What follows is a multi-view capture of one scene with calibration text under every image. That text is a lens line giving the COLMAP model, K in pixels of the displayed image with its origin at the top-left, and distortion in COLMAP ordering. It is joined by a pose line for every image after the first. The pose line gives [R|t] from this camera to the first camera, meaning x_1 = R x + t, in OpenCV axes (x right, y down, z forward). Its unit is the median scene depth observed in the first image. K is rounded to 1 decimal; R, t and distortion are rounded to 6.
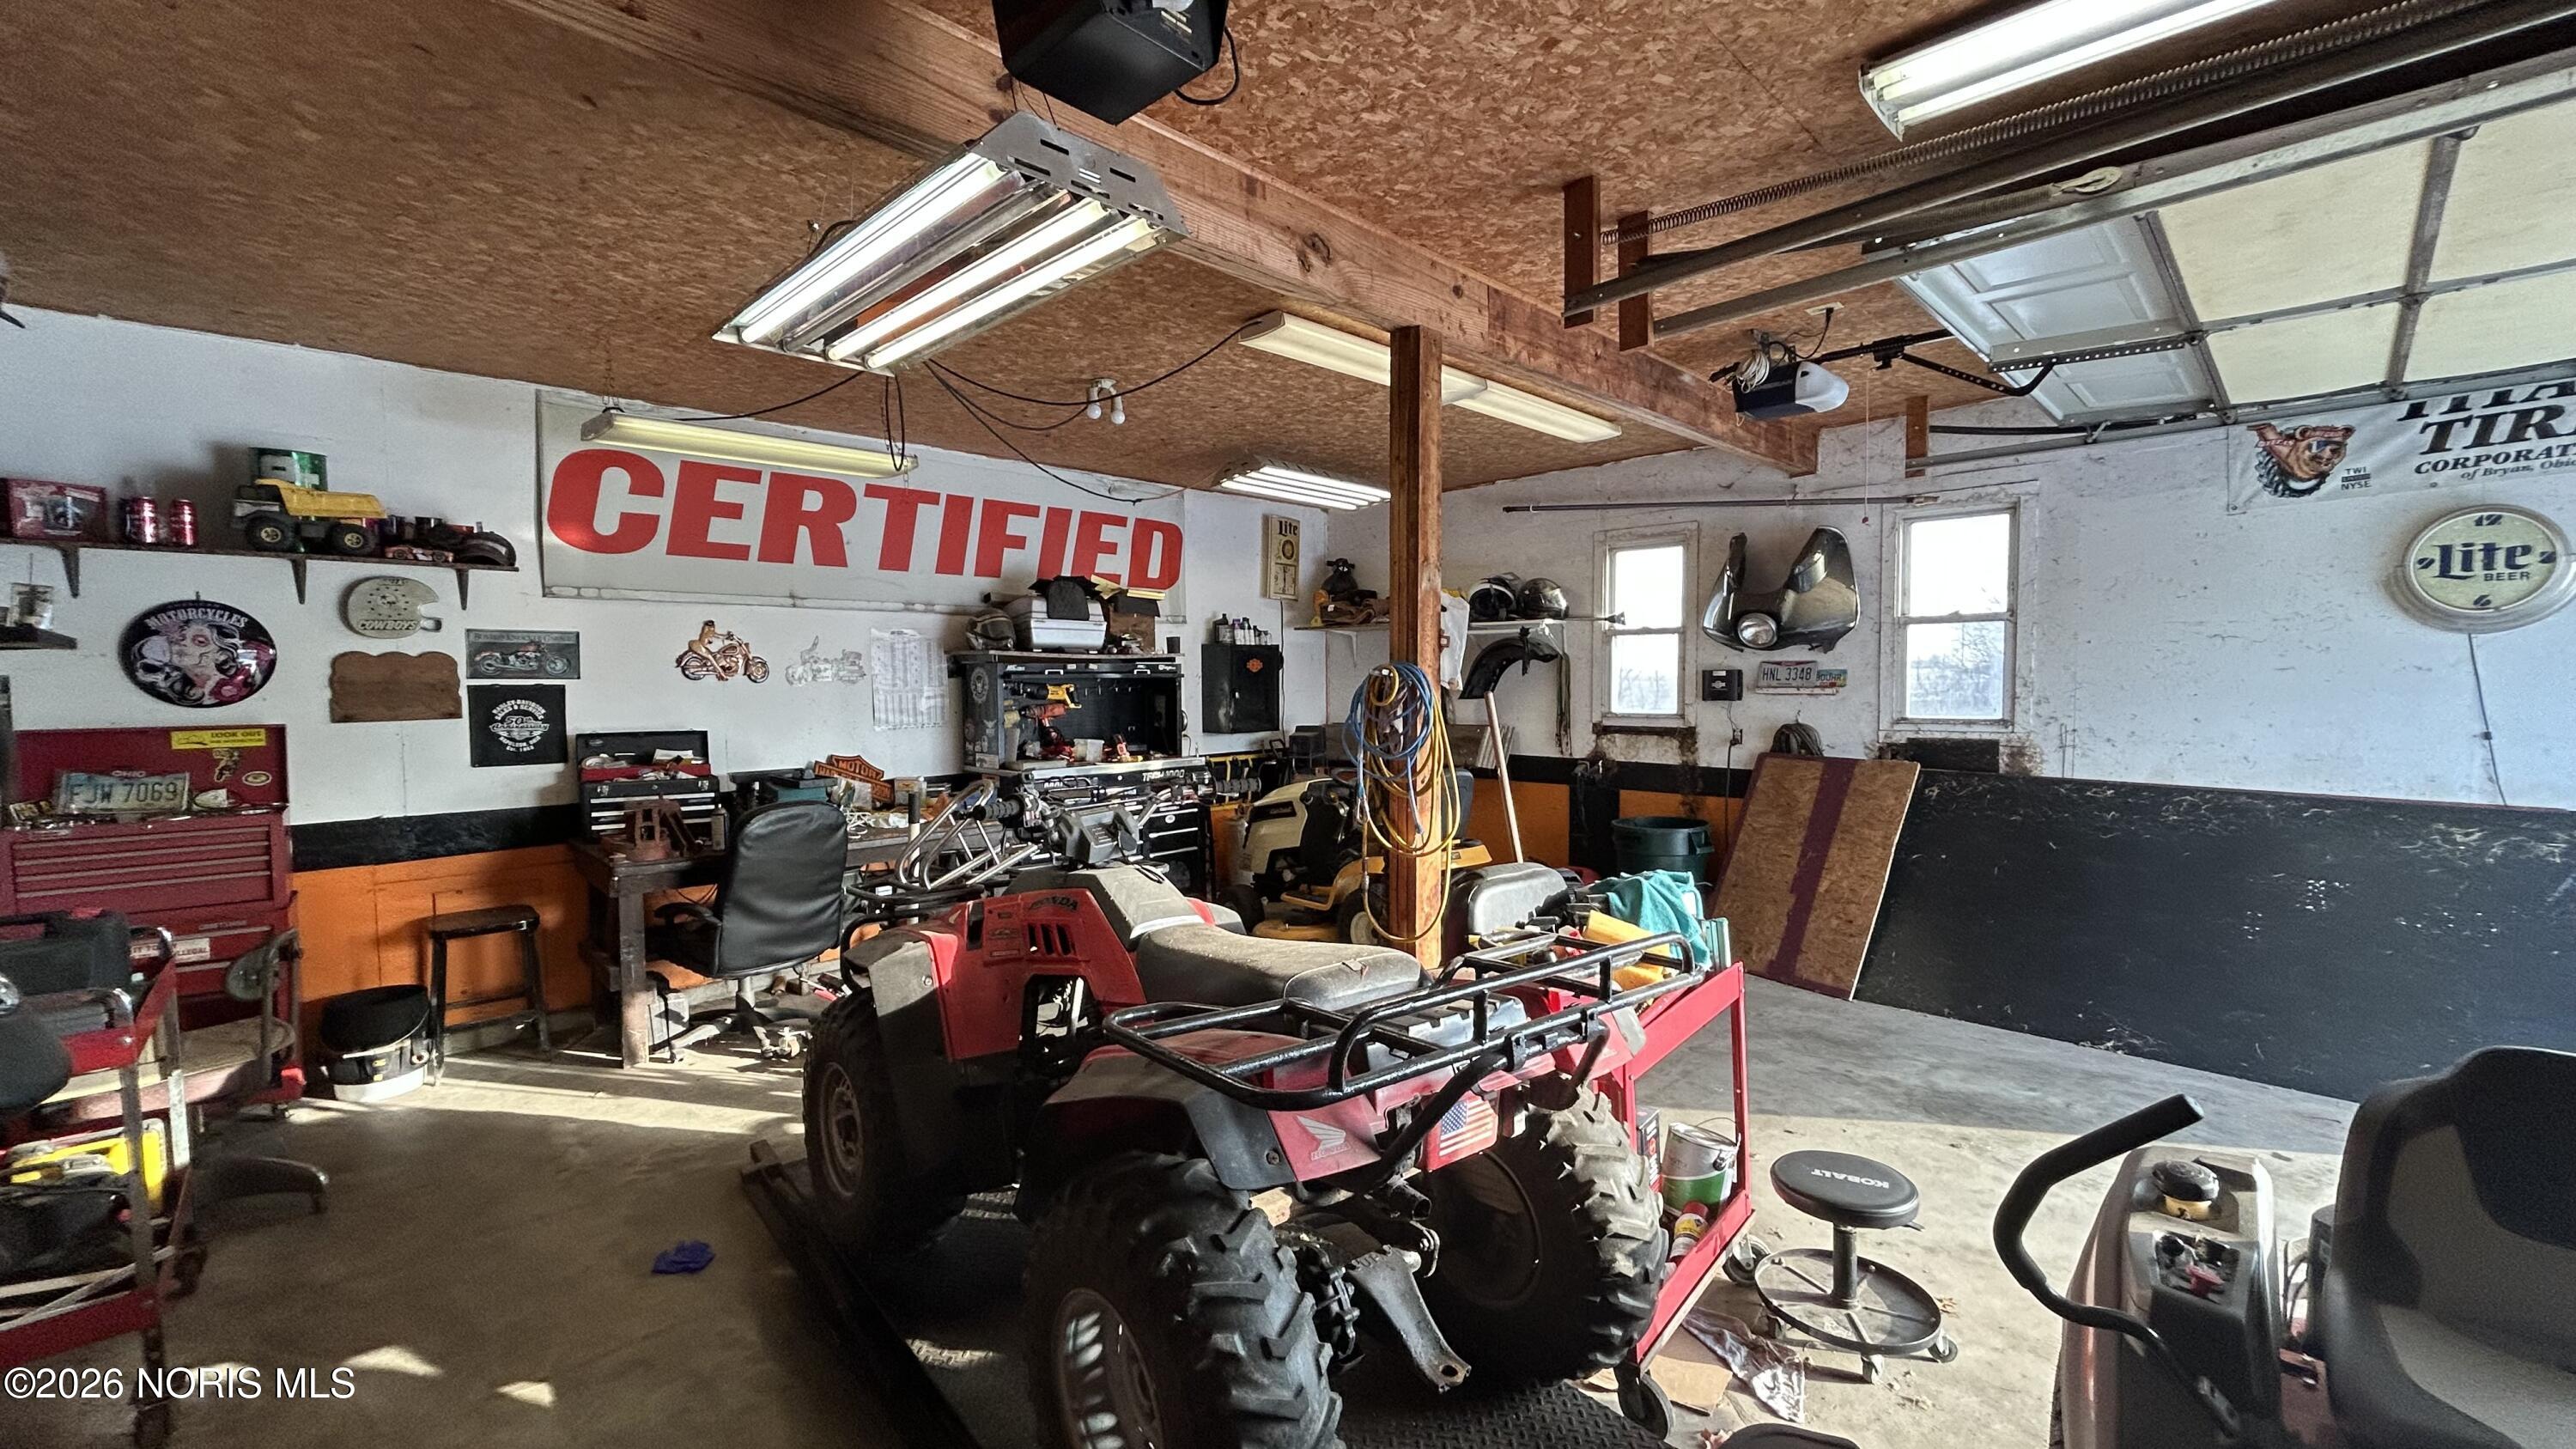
lens RADIAL K [[1036.1, 0, 1293.3], [0, 1036.1, 726.9], [0, 0, 1]] dist [-0.003069, 0.000816]
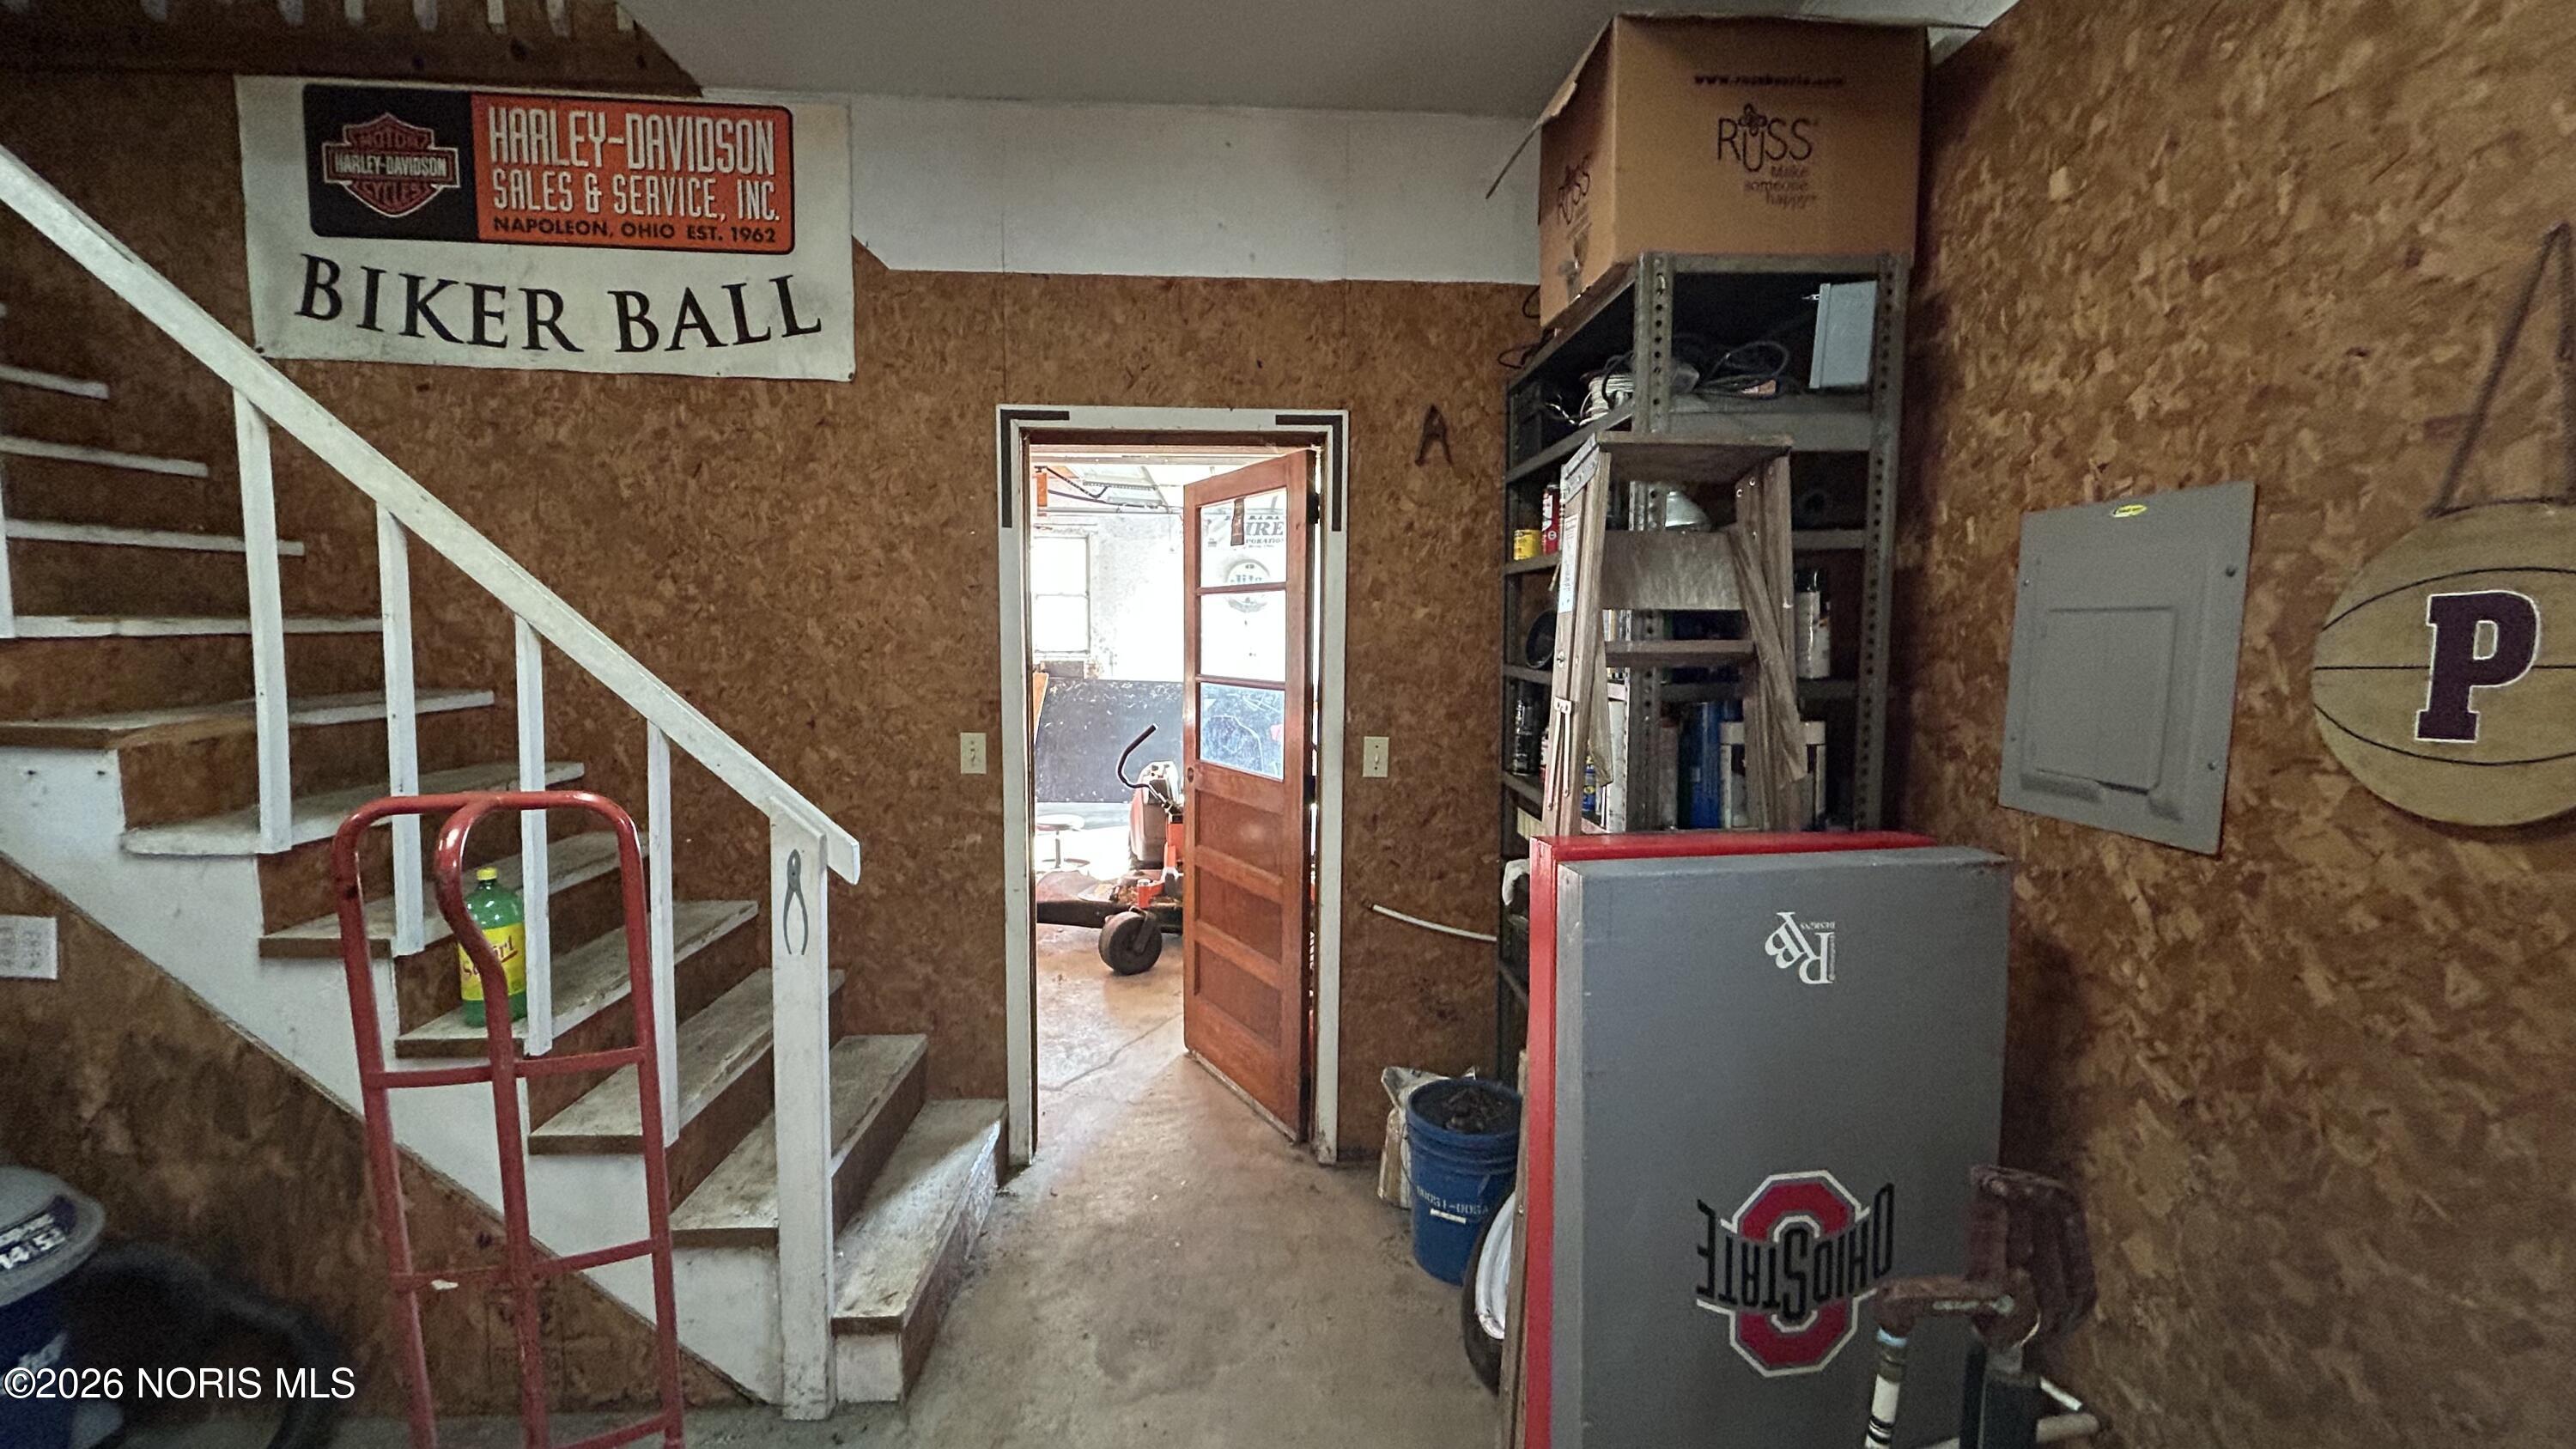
lens RADIAL K [[1036.1, 0, 1297.8], [0, 1036.1, 731.0], [0, 0, 1]] dist [-0.003069, 0.000816]
pose [[0.670675, -0.058120, 0.739471, -0.464338], [0.016947, 0.997866, 0.063059, 0.027616], [-0.741558, -0.029760, 0.670229, -0.565122]]
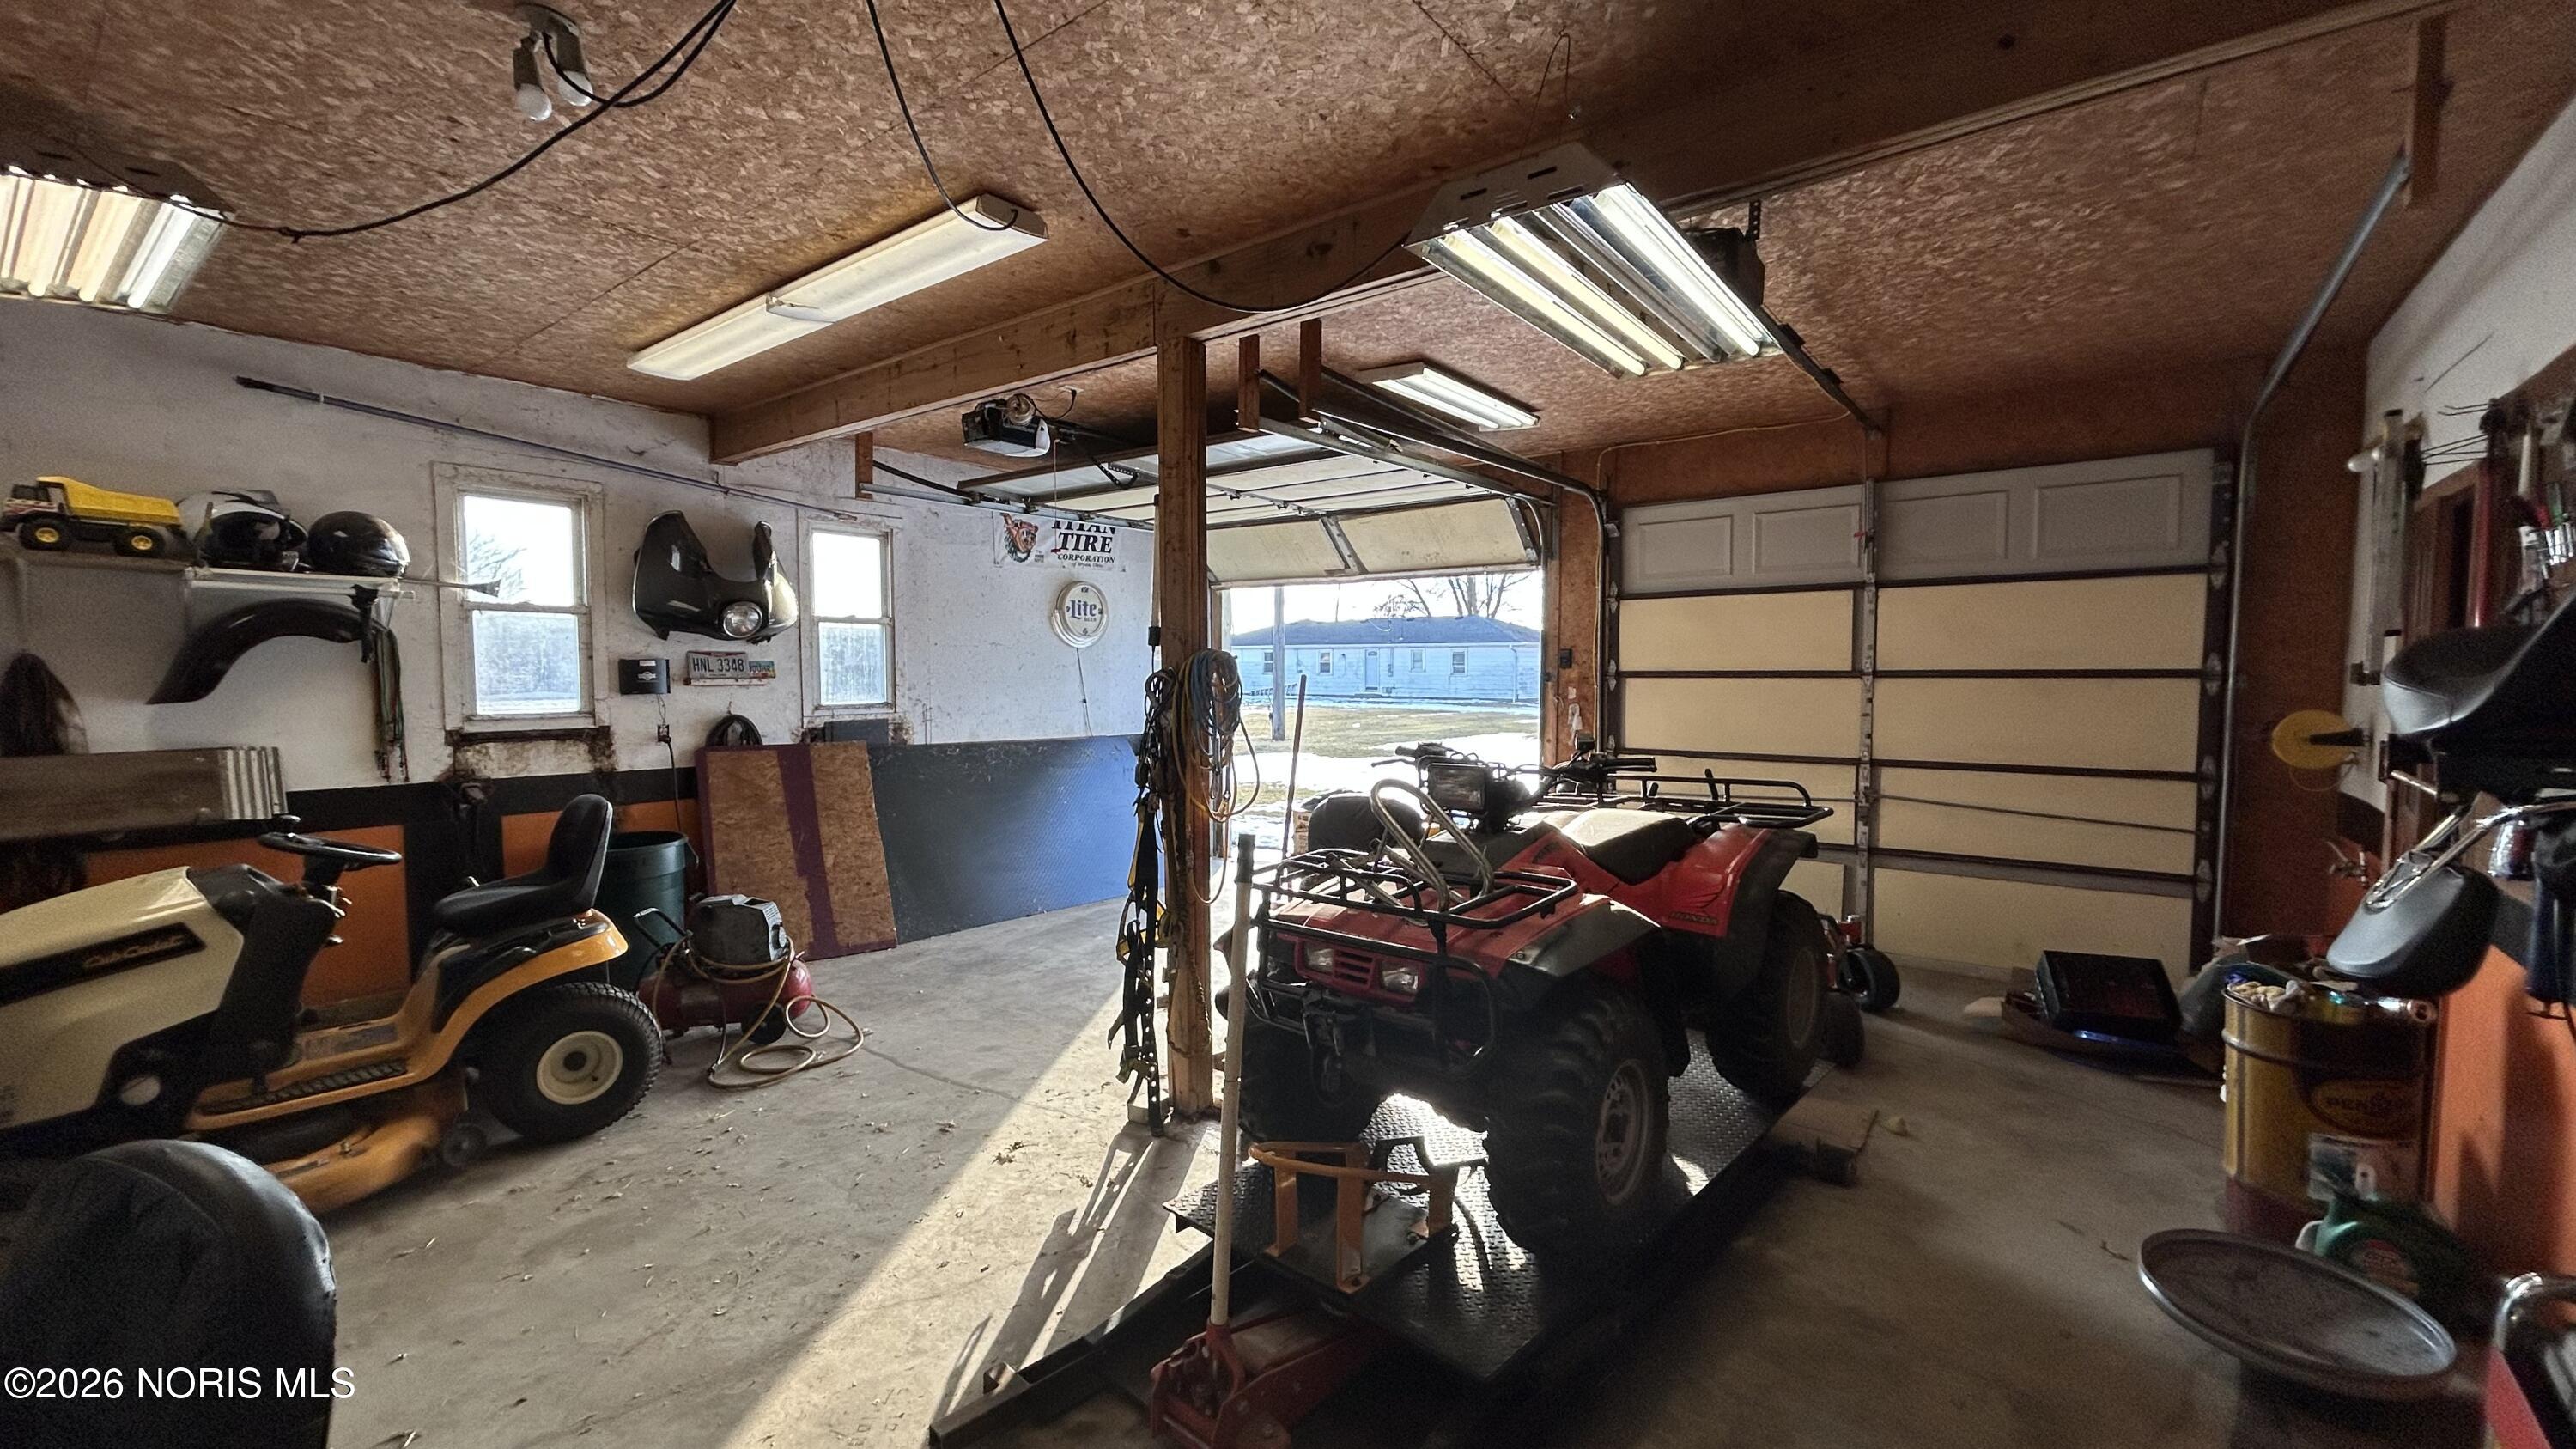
lens RADIAL K [[1036.1, 0, 1282.6], [0, 1036.1, 729.3], [0, 0, 1]] dist [-0.003069, 0.000816]
pose [[-0.120982, -0.049221, 0.991434, -0.633291], [0.047378, 0.997345, 0.055296, -0.021988], [-0.991523, 0.053662, -0.118329, 0.671999]]
